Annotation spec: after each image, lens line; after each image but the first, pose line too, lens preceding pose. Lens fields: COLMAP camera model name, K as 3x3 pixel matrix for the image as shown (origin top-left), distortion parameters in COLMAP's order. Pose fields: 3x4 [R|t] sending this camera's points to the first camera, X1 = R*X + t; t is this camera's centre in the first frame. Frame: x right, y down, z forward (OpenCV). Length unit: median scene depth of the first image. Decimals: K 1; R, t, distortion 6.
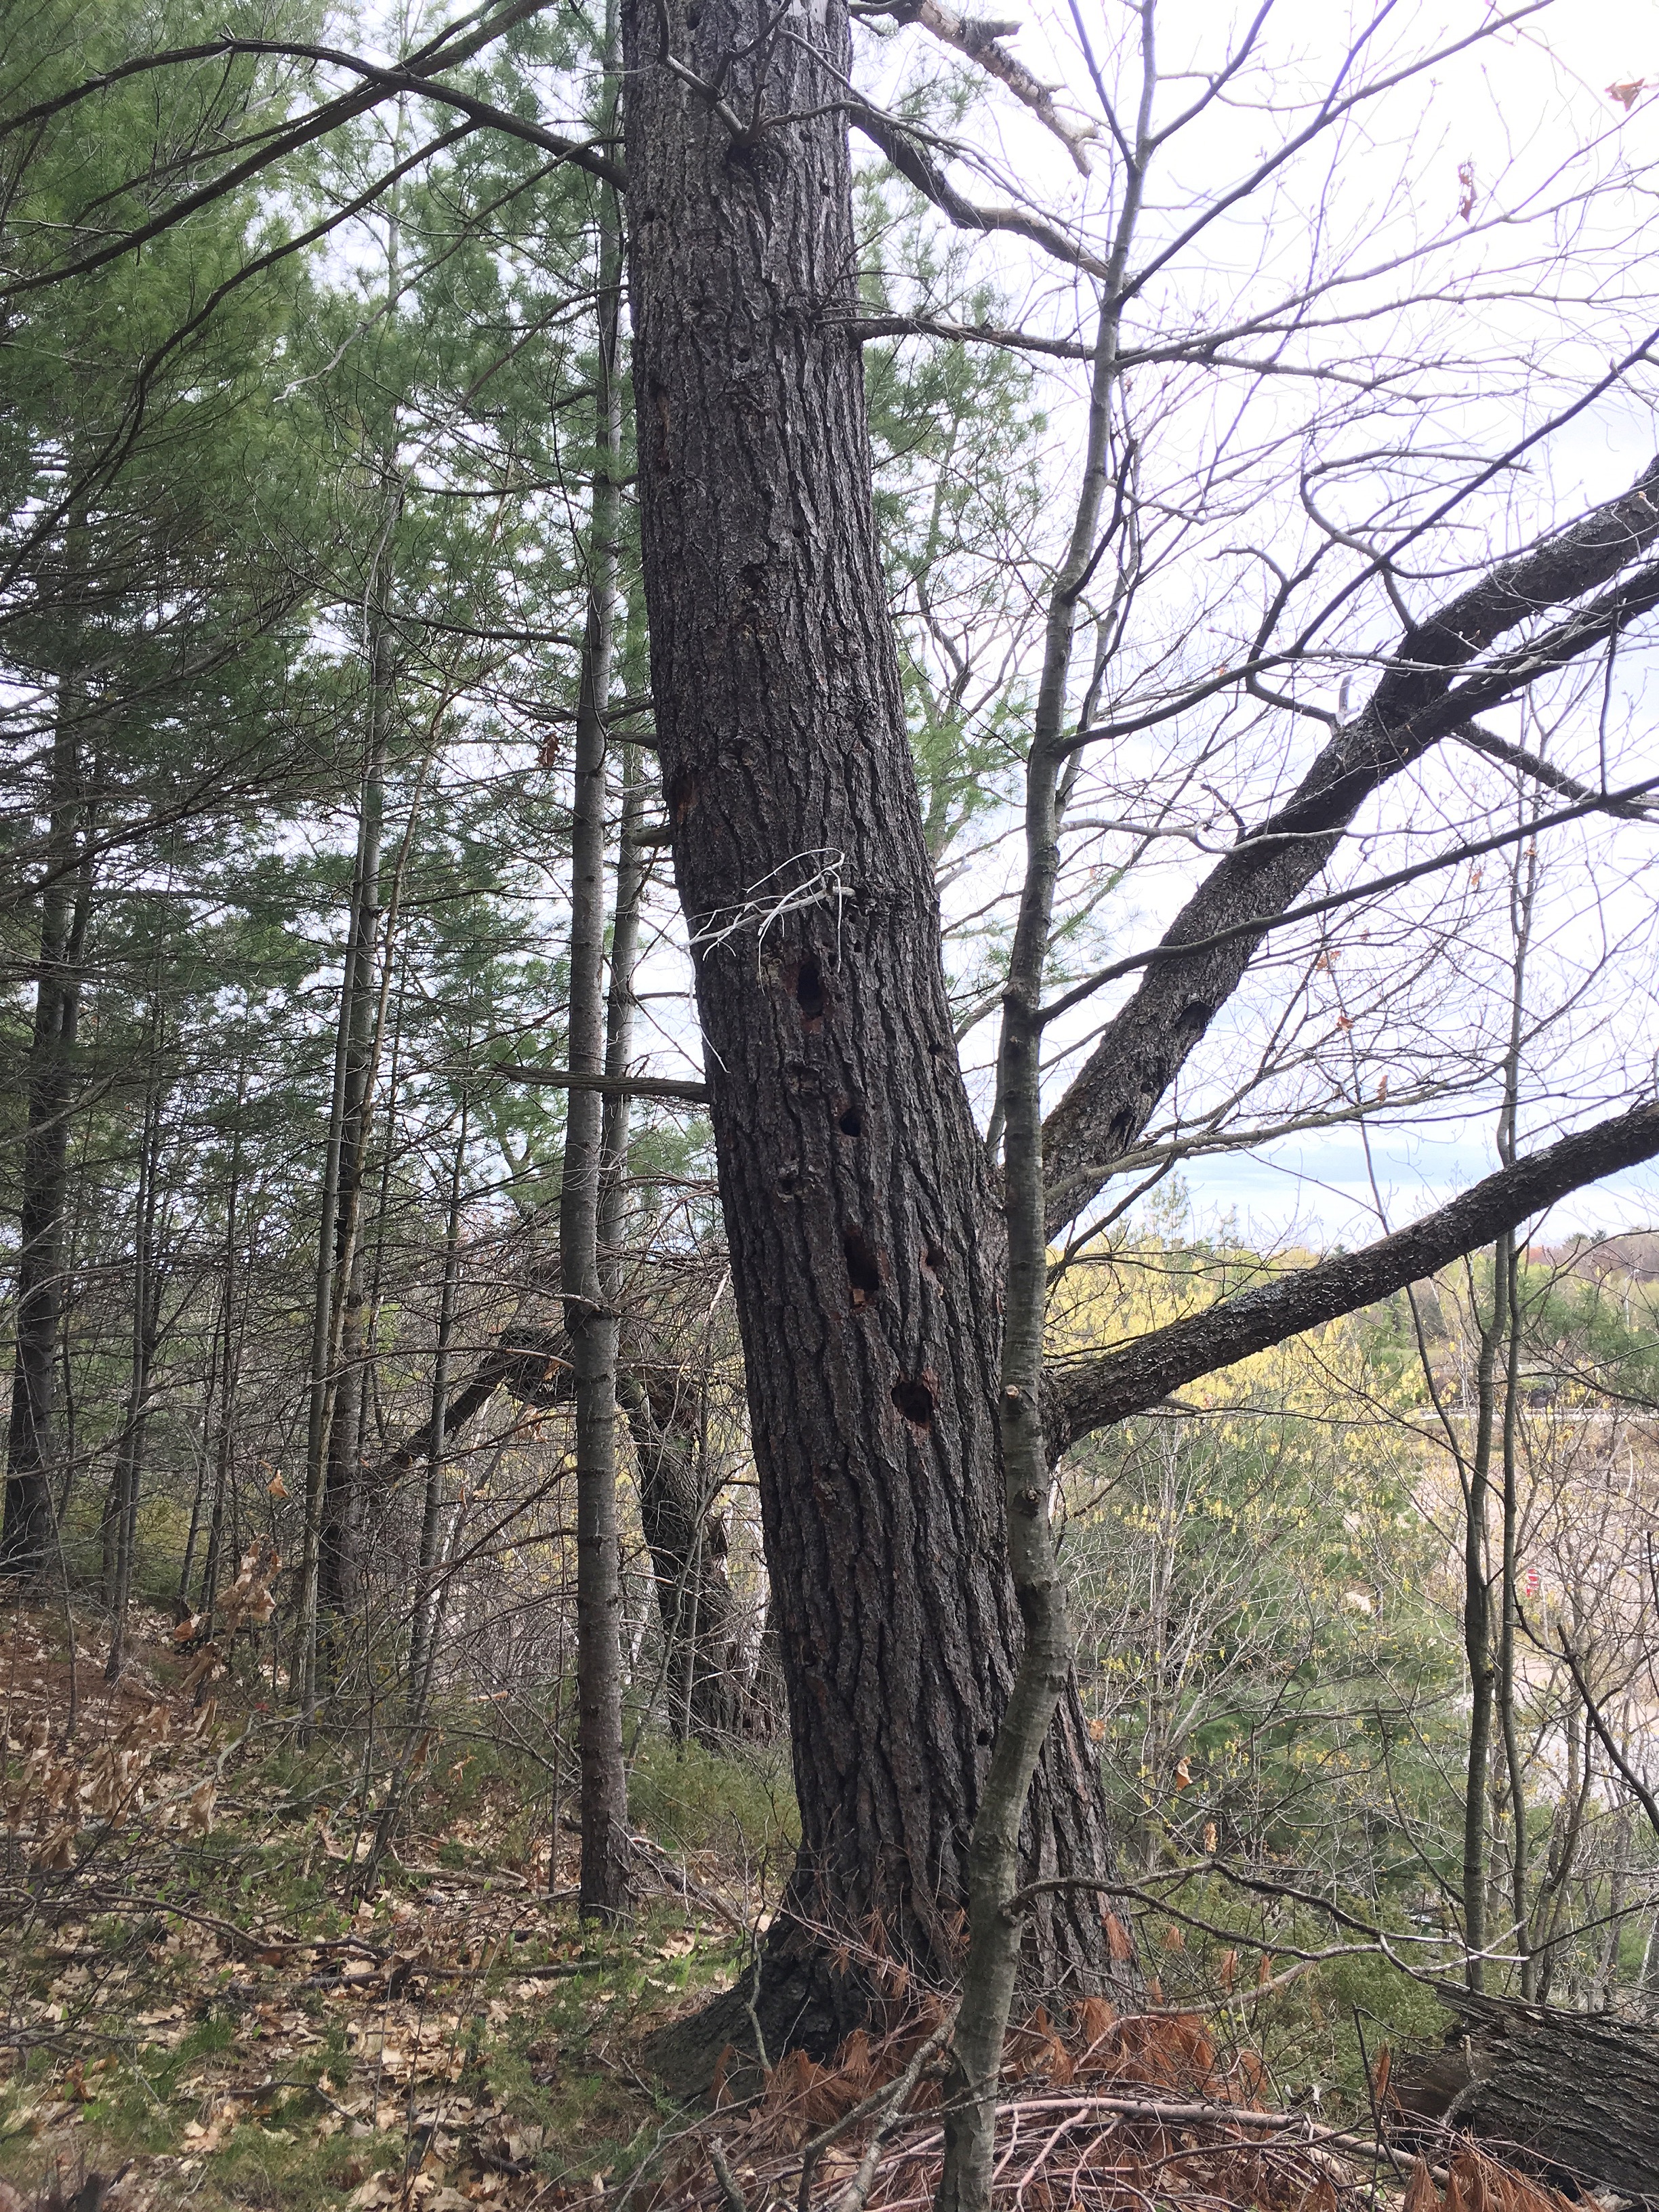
lens RADIAL K [[1879.5, 0, 830.0], [0, 1879.5, 1109.7], [0, 0, 1]] dist [0.042227, -0.016805]
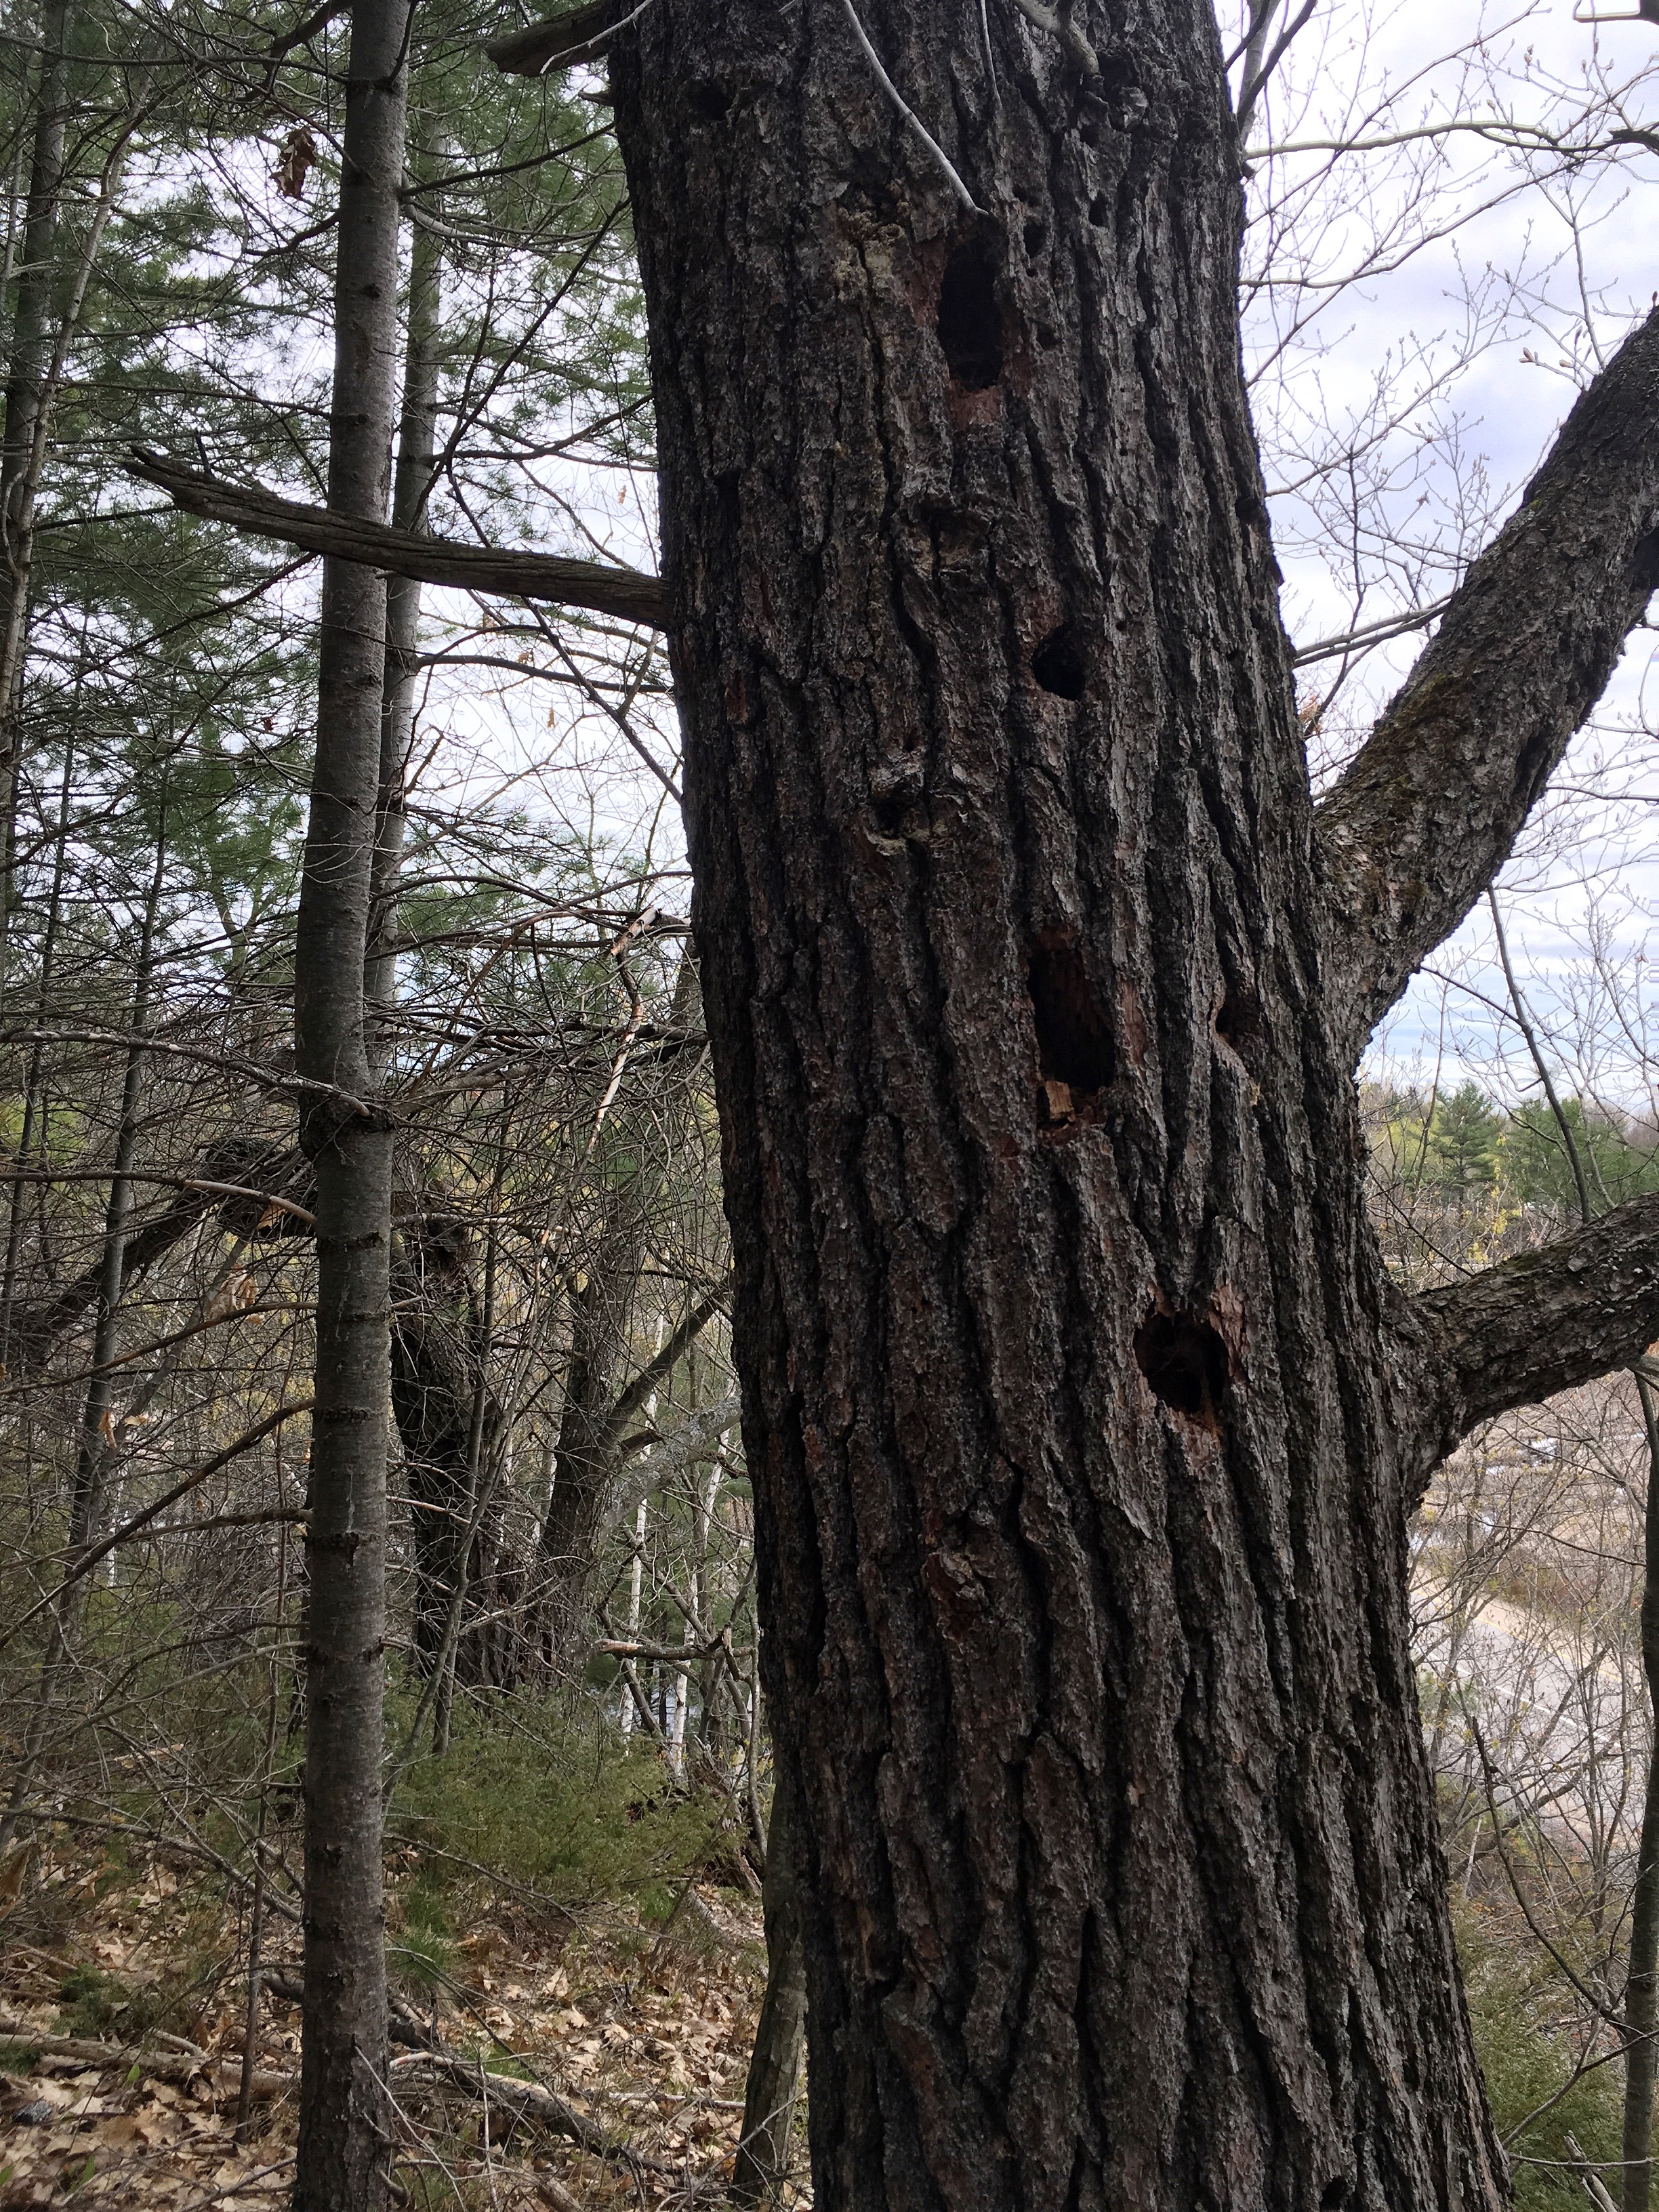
lens RADIAL K [[1879.5, 0, 827.7], [0, 1879.5, 1102.2], [0, 0, 1]] dist [0.042227, -0.016805]
pose [[0.989926, 0.042431, 0.135077, -0.087615], [-0.054016, 0.995060, 0.083293, 0.068901], [-0.130876, -0.089750, 0.987328, 0.608560]]
